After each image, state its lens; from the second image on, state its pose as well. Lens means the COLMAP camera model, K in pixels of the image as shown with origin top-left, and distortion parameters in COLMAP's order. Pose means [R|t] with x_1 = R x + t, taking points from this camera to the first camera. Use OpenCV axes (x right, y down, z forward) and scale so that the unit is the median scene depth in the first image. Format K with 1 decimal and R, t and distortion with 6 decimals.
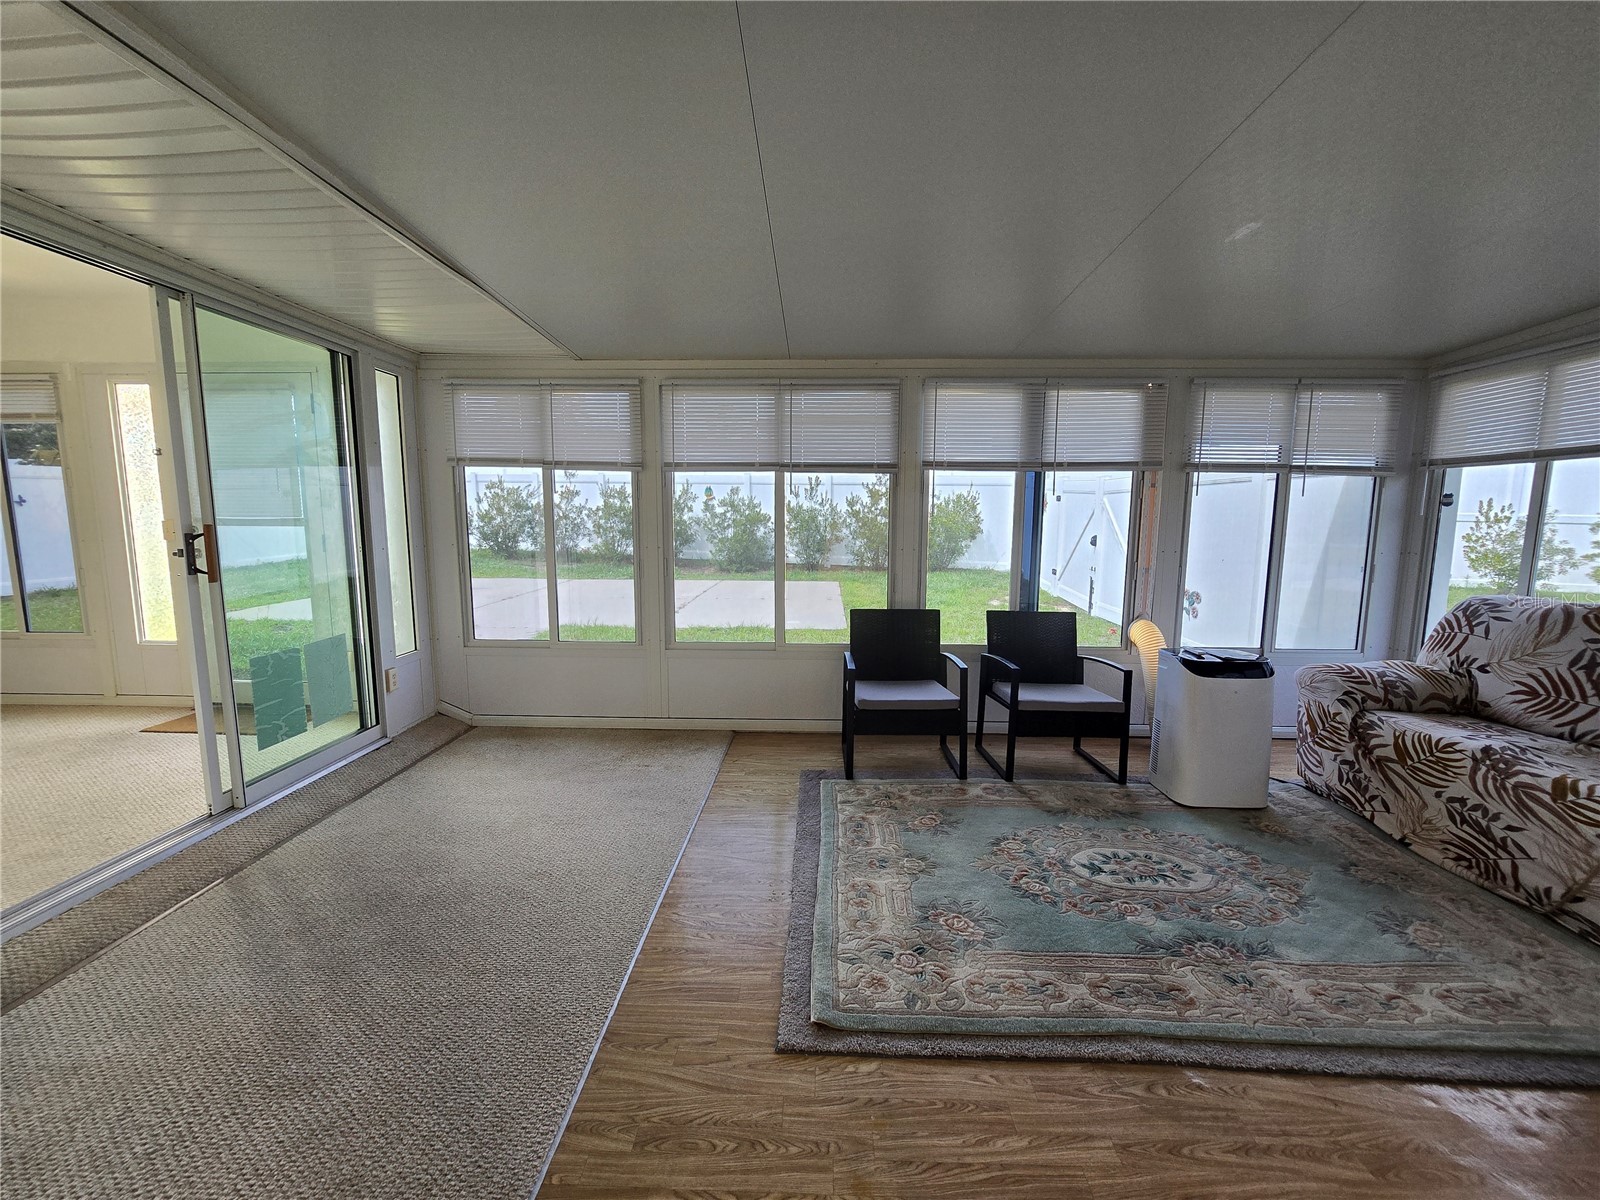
lens RADIAL K [[658.0, 0, 804.6], [0, 658.0, 604.5], [0, 0, 1]] dist [-0.006924, 0.001436]
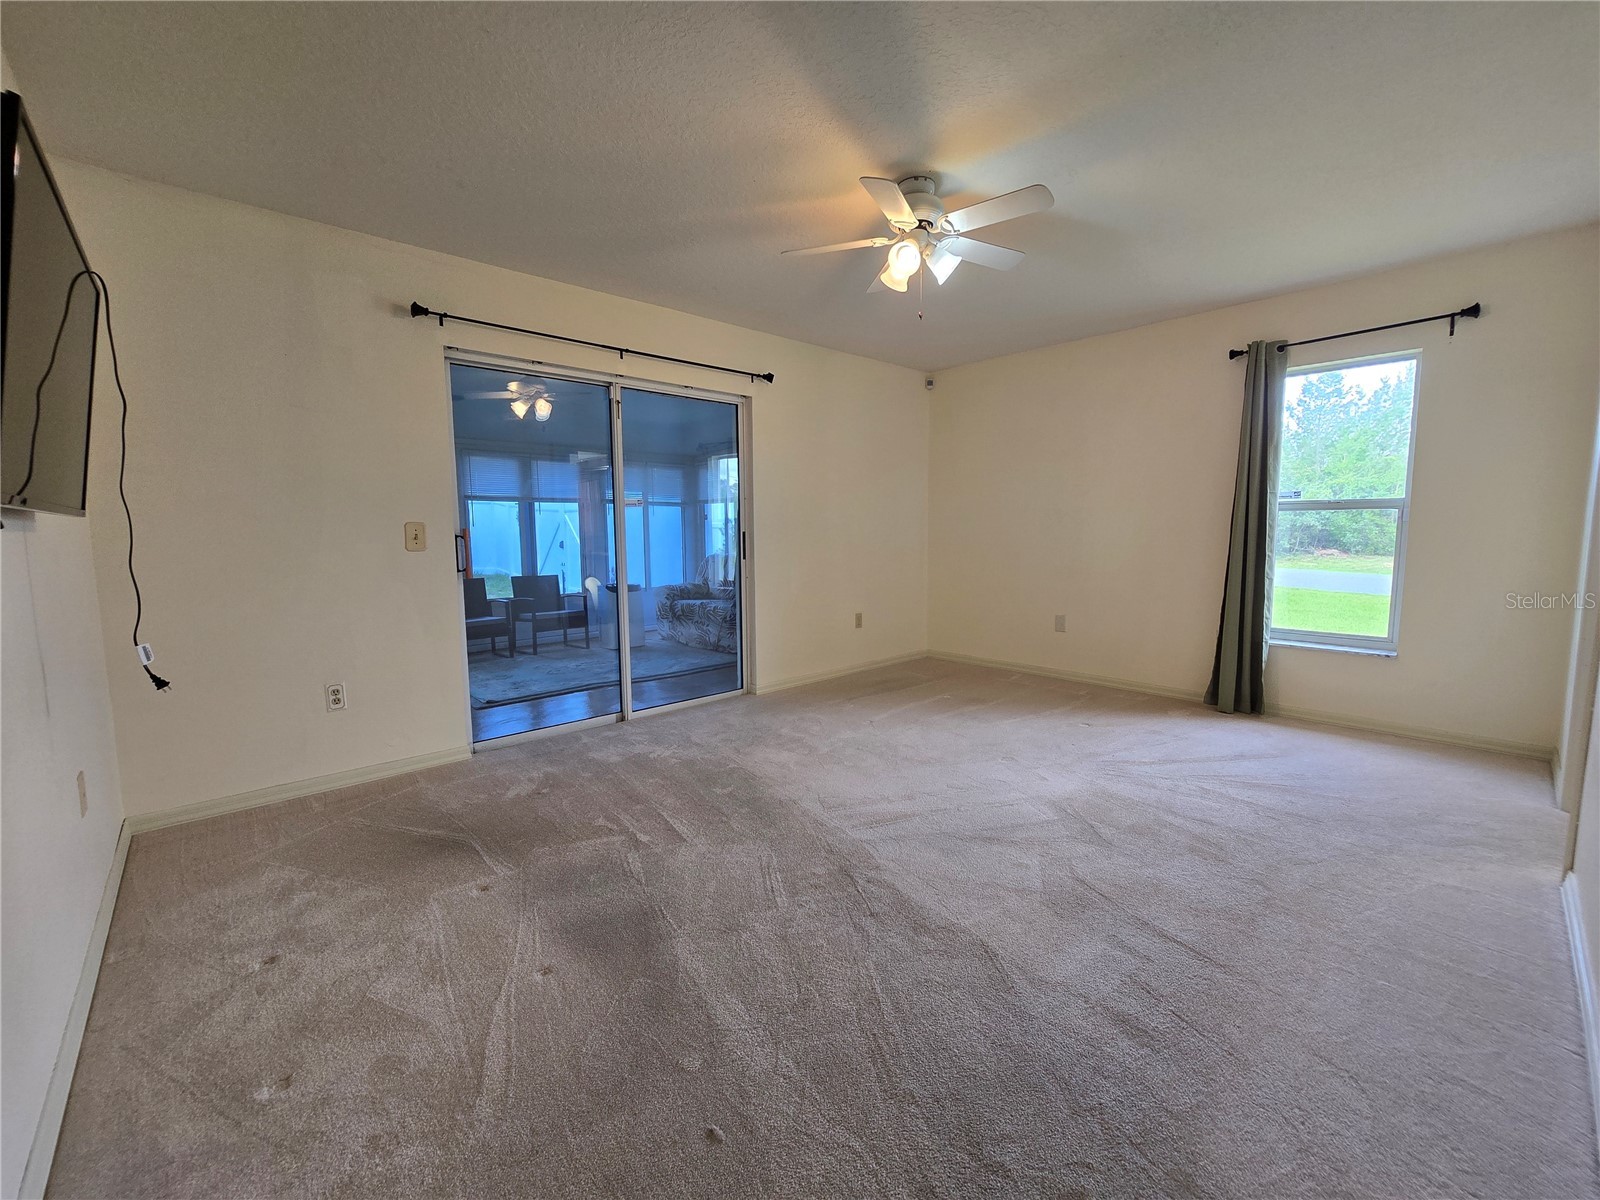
lens RADIAL K [[658.0, 0, 803.0], [0, 658.0, 594.3], [0, 0, 1]] dist [-0.006924, 0.001436]
pose [[0.720116, -0.085089, 0.688616, -0.430761], [0.107518, 0.994149, 0.010406, 0.132030], [-0.685473, 0.066546, 0.725051, -0.952914]]
